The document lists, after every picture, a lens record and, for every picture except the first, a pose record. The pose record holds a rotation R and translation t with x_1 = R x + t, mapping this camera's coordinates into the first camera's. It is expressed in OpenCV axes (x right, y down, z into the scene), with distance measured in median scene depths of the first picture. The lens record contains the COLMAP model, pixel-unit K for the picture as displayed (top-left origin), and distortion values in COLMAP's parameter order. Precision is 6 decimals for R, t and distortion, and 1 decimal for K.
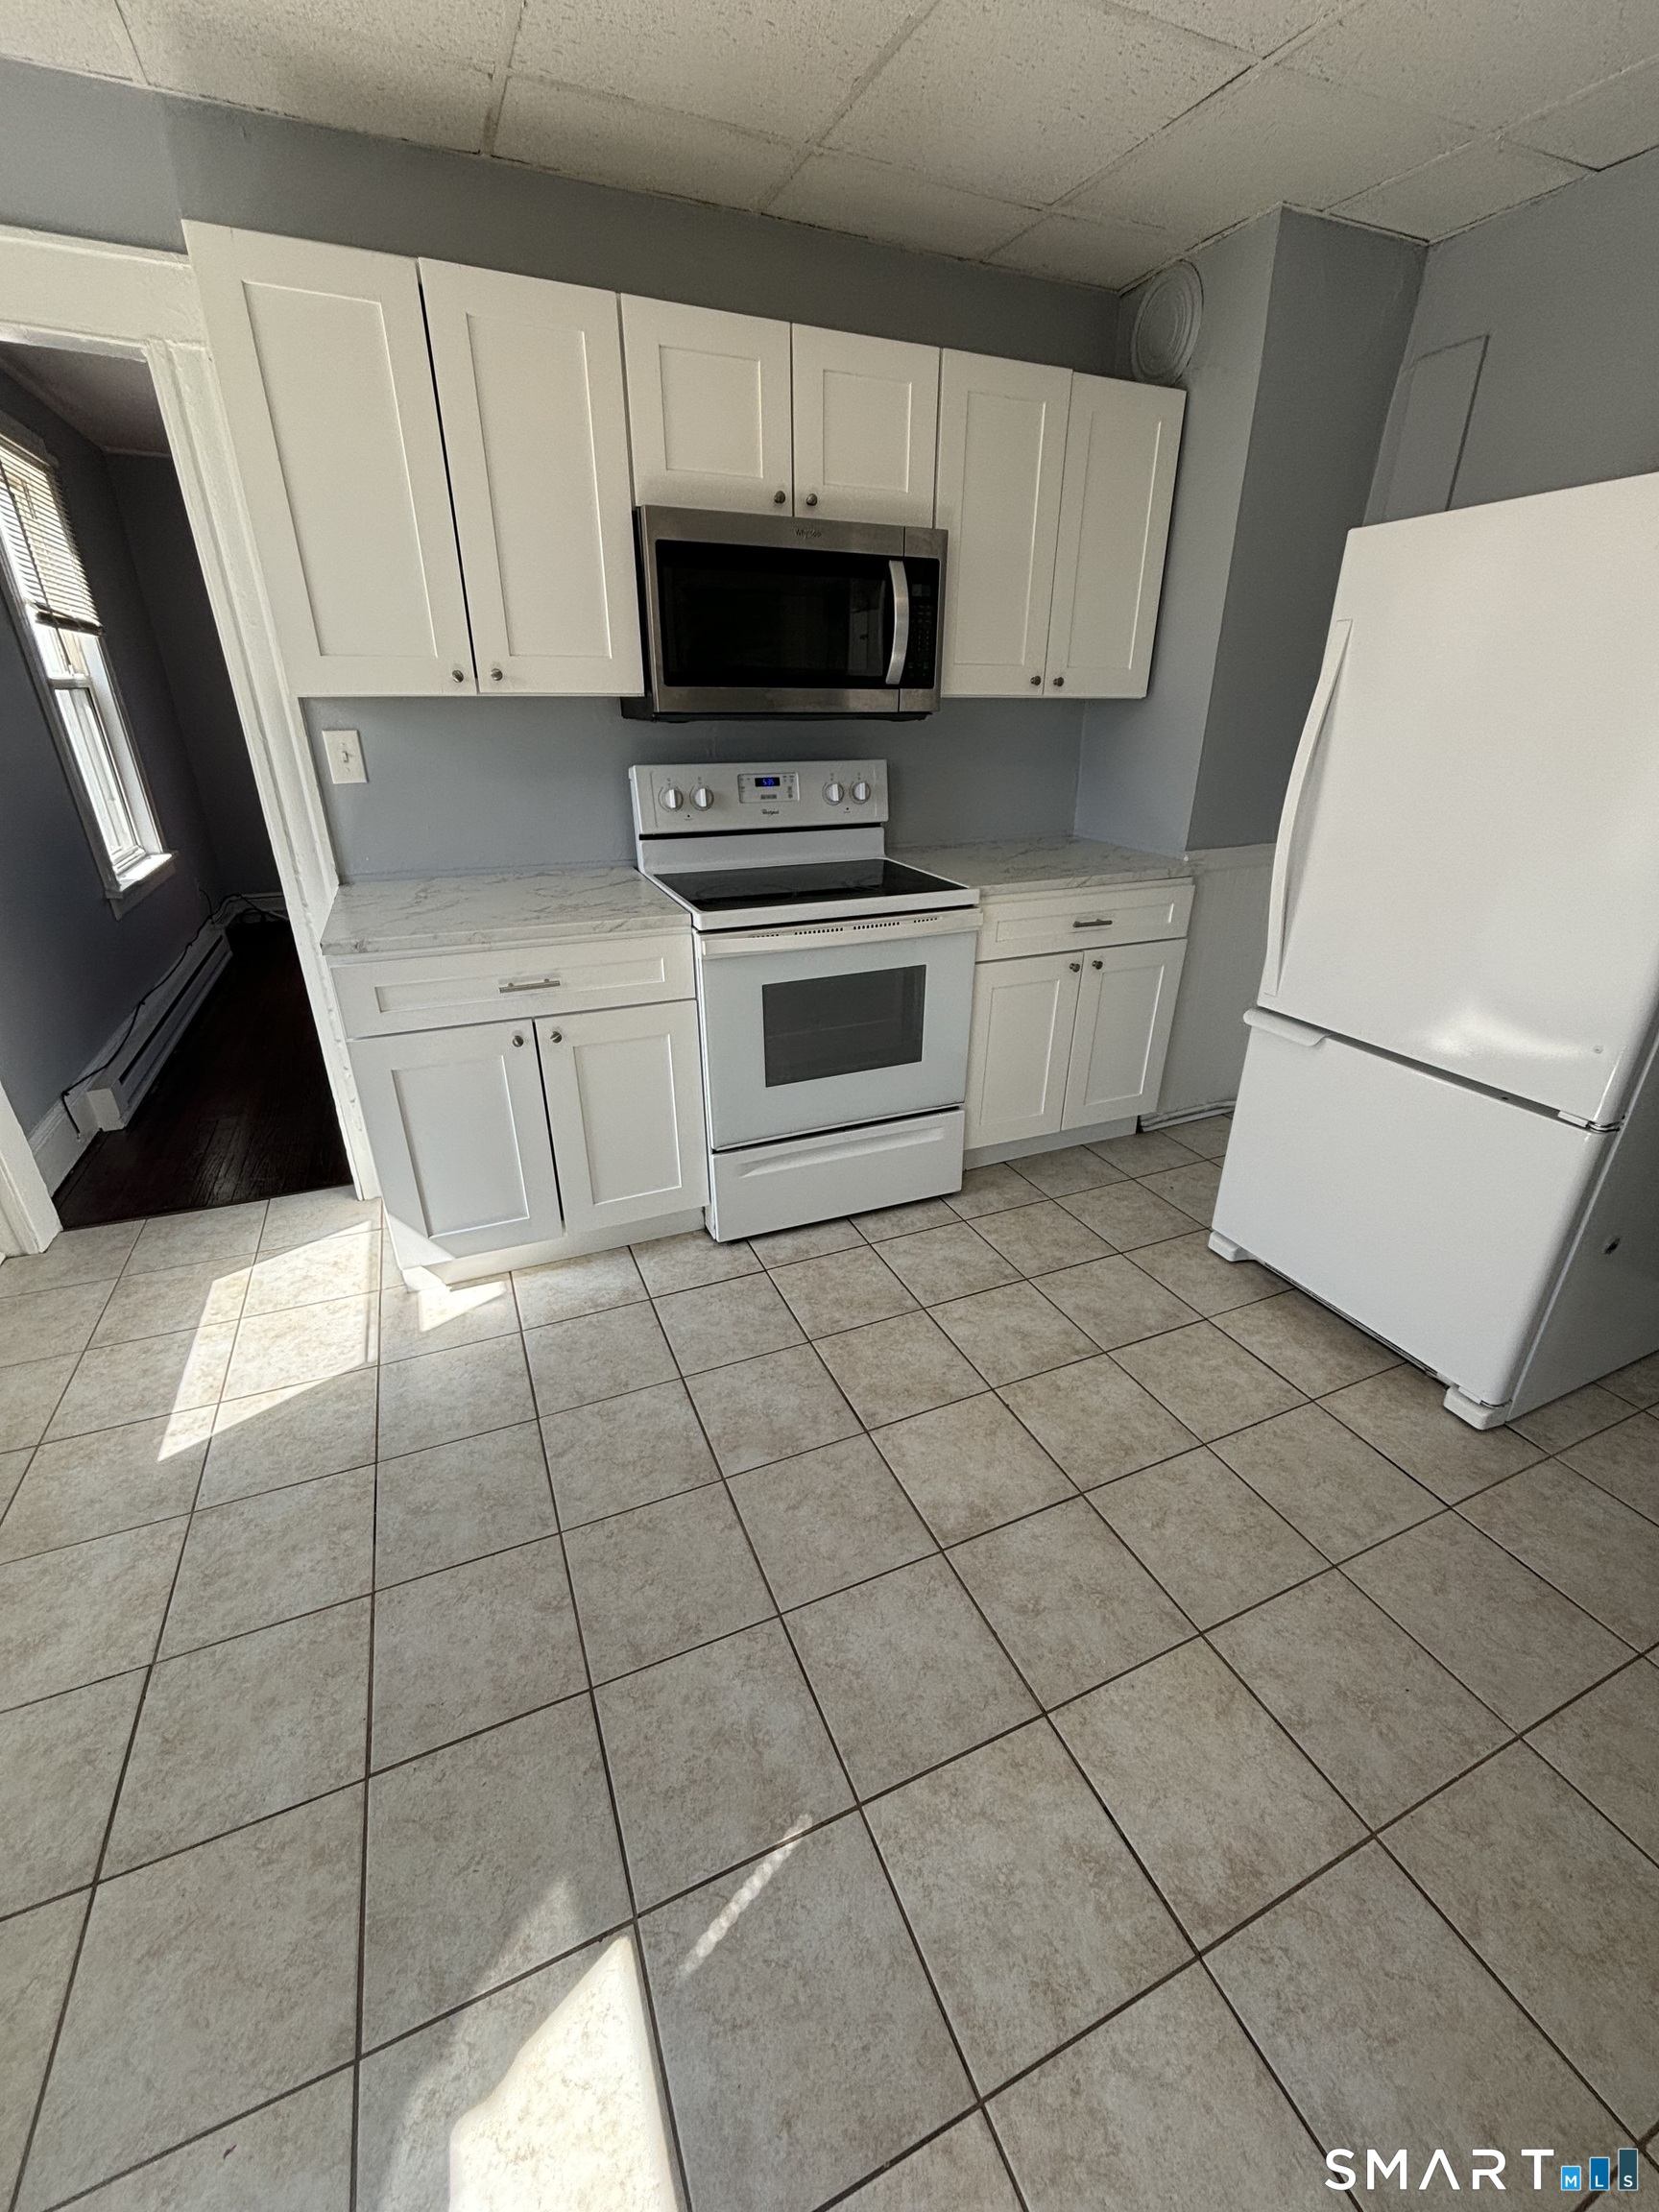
lens RADIAL K [[886.6, 0, 829.5], [0, 886.6, 1106.0], [0, 0, 1]] dist [0.001378, -0.002568]
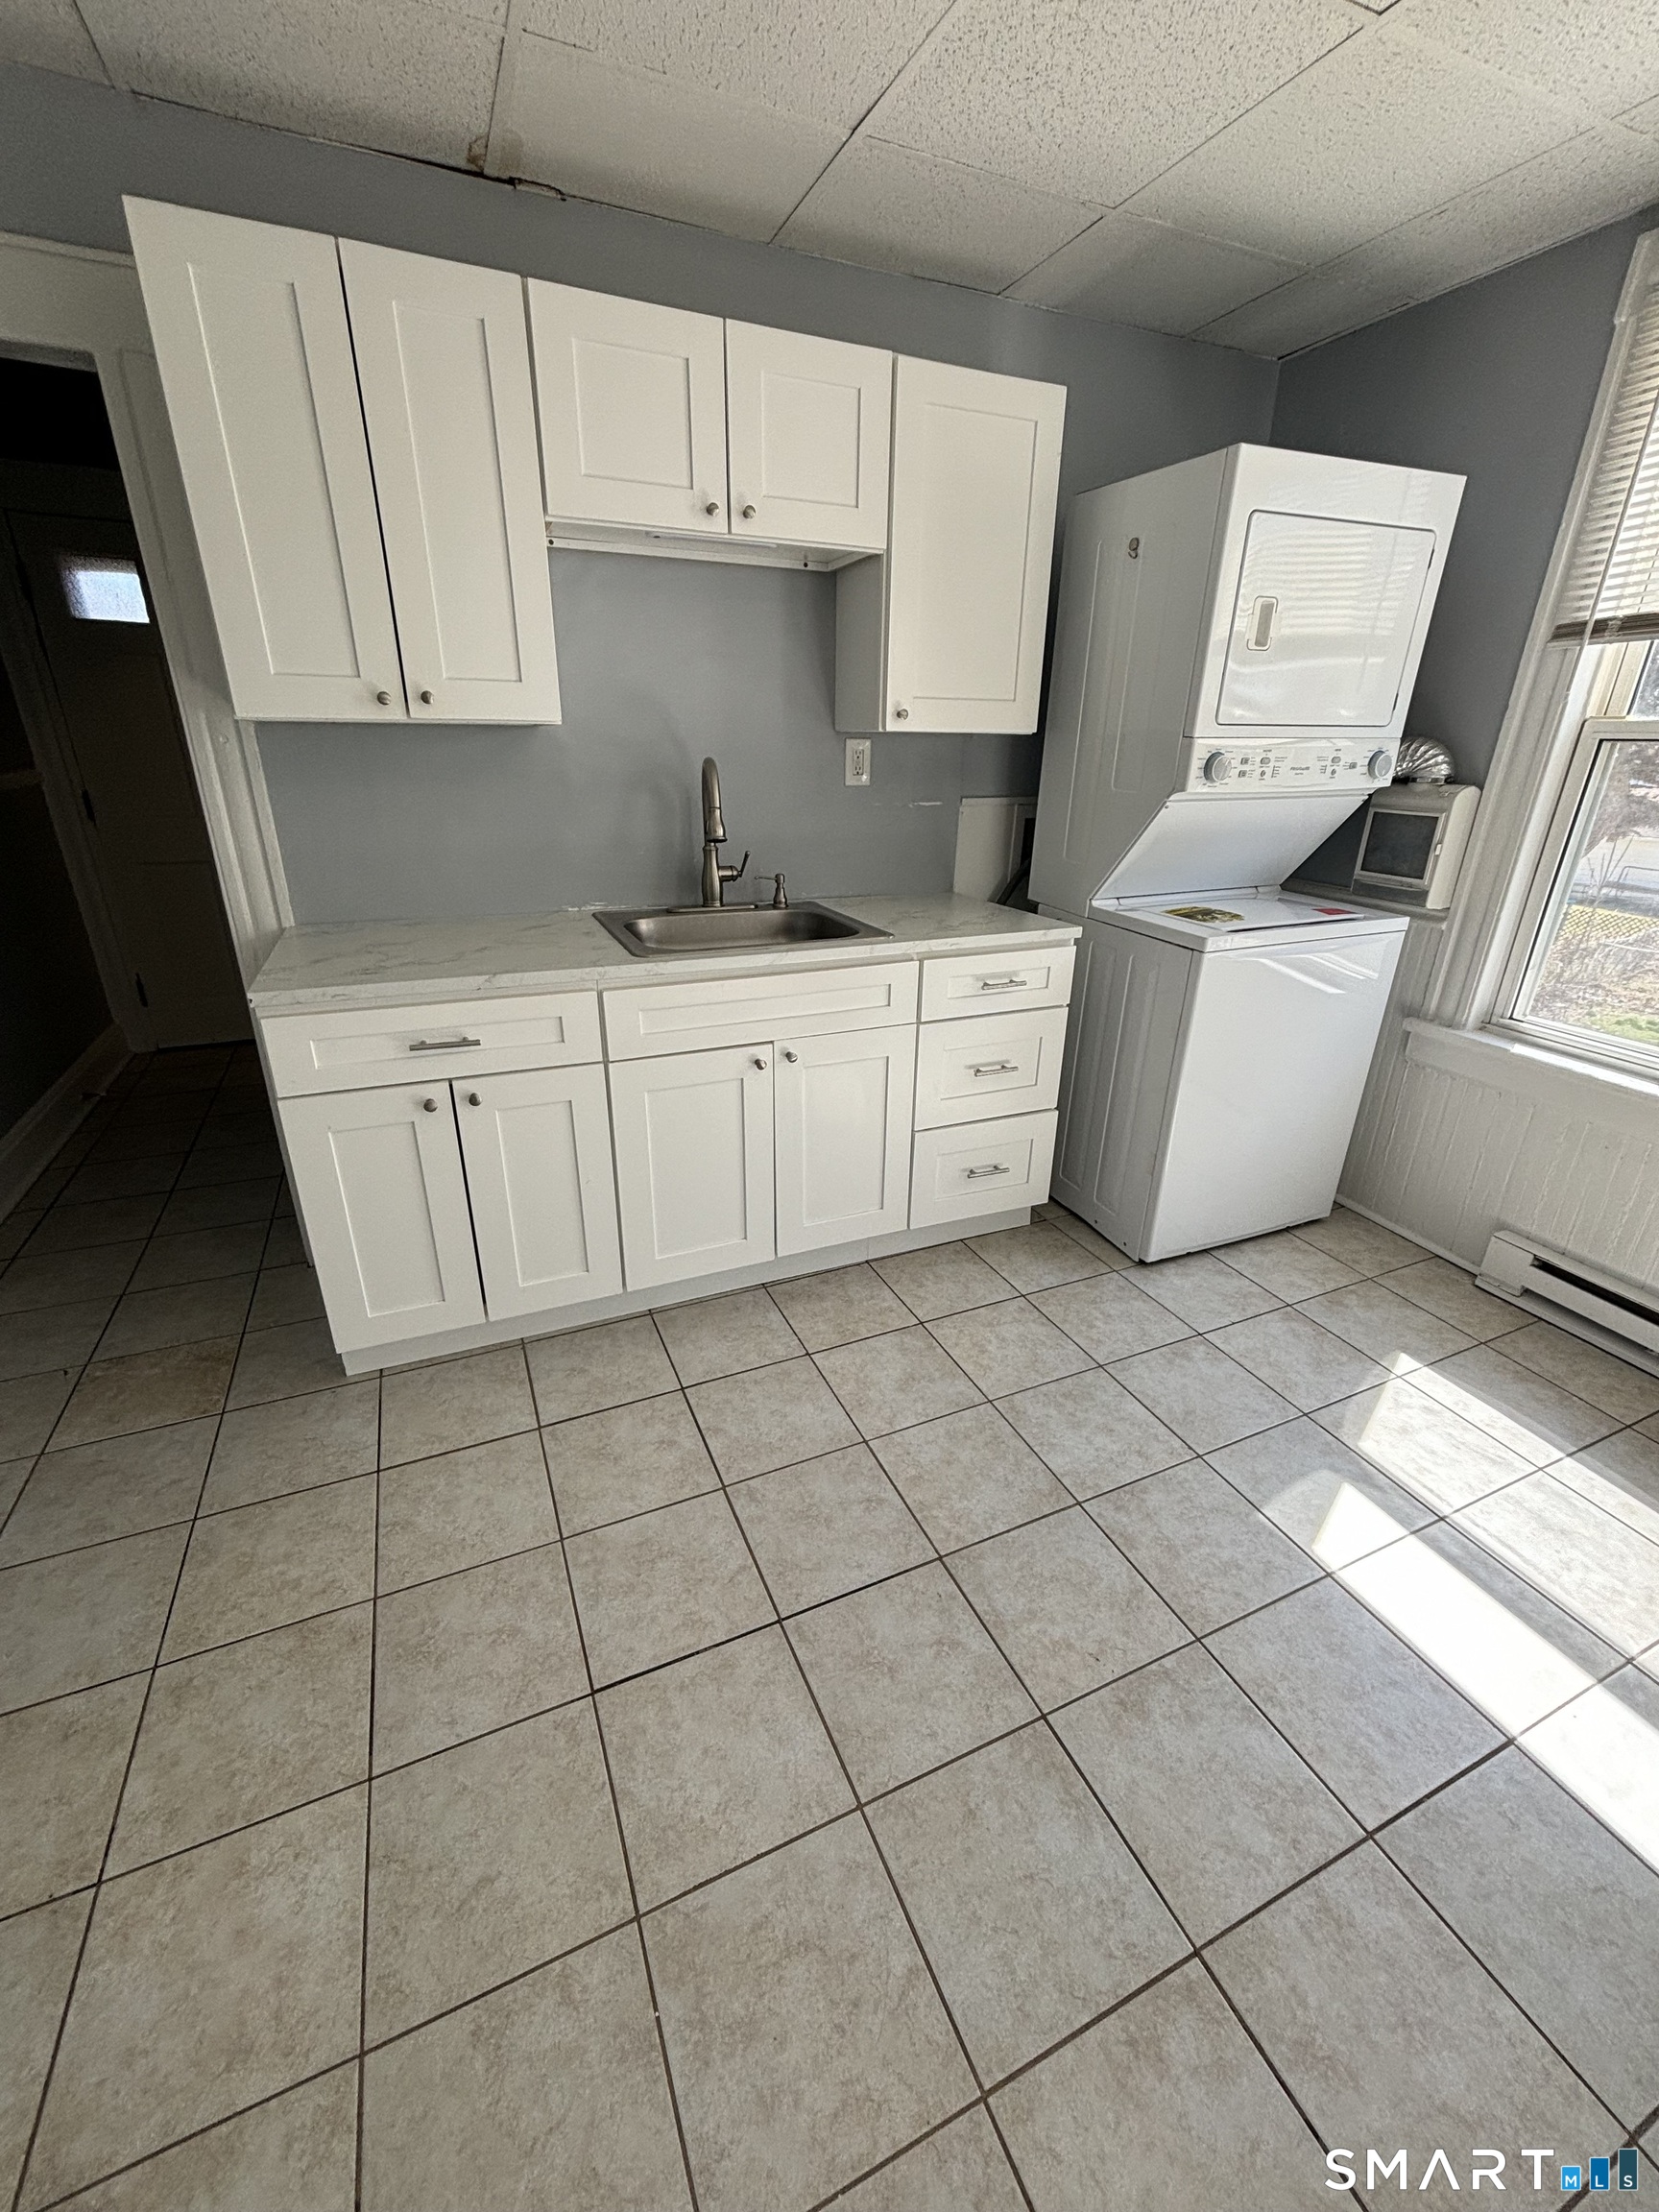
lens RADIAL K [[886.6, 0, 829.5], [0, 886.6, 1106.0], [0, 0, 1]] dist [0.001378, -0.002568]
pose [[-0.999703, -0.021229, -0.011955, 0.437452], [-0.023143, 0.674116, 0.738263, -0.215841], [-0.007614, 0.738321, -0.674407, 0.488735]]
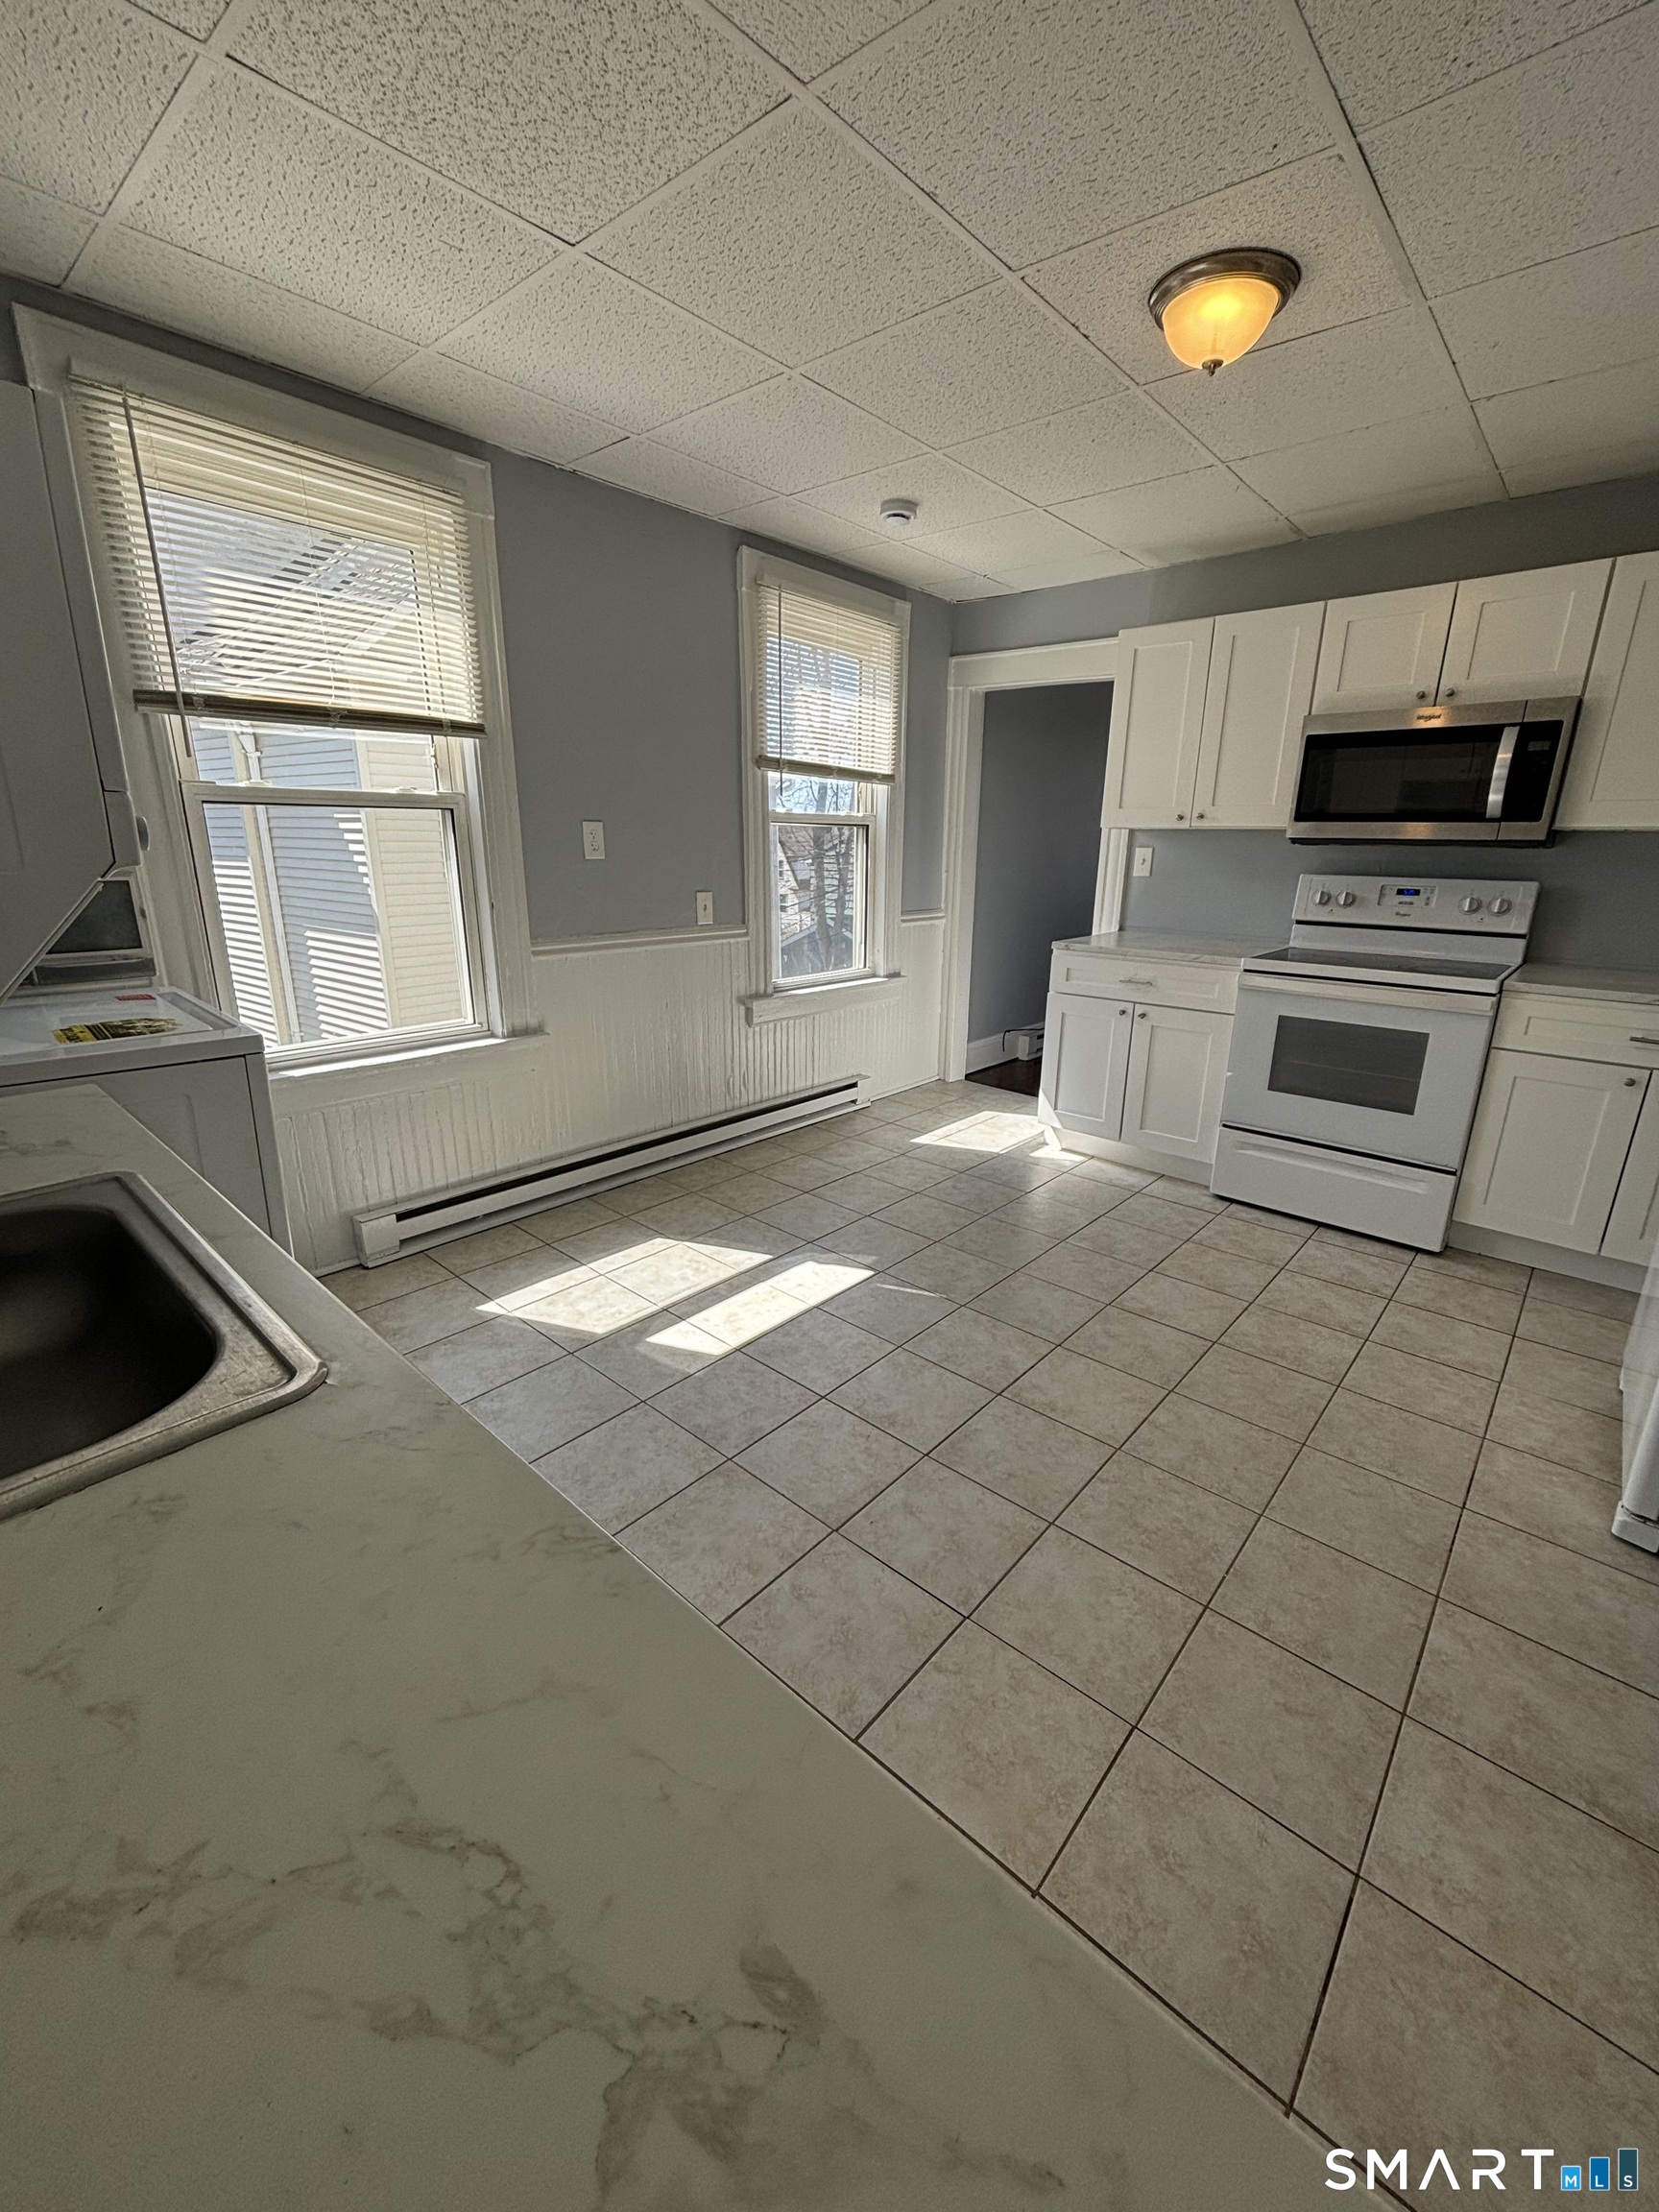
lens RADIAL K [[896.6, 0, 829.5], [0, 896.6, 1106.0], [0, 0, 1]] dist [-0.004695, -0.000369]
pose [[0.416689, 0.259281, -0.871289, 0.951115], [-0.391348, 0.916262, 0.085504, 0.163888], [0.820498, 0.305349, 0.483265, -0.266178]]
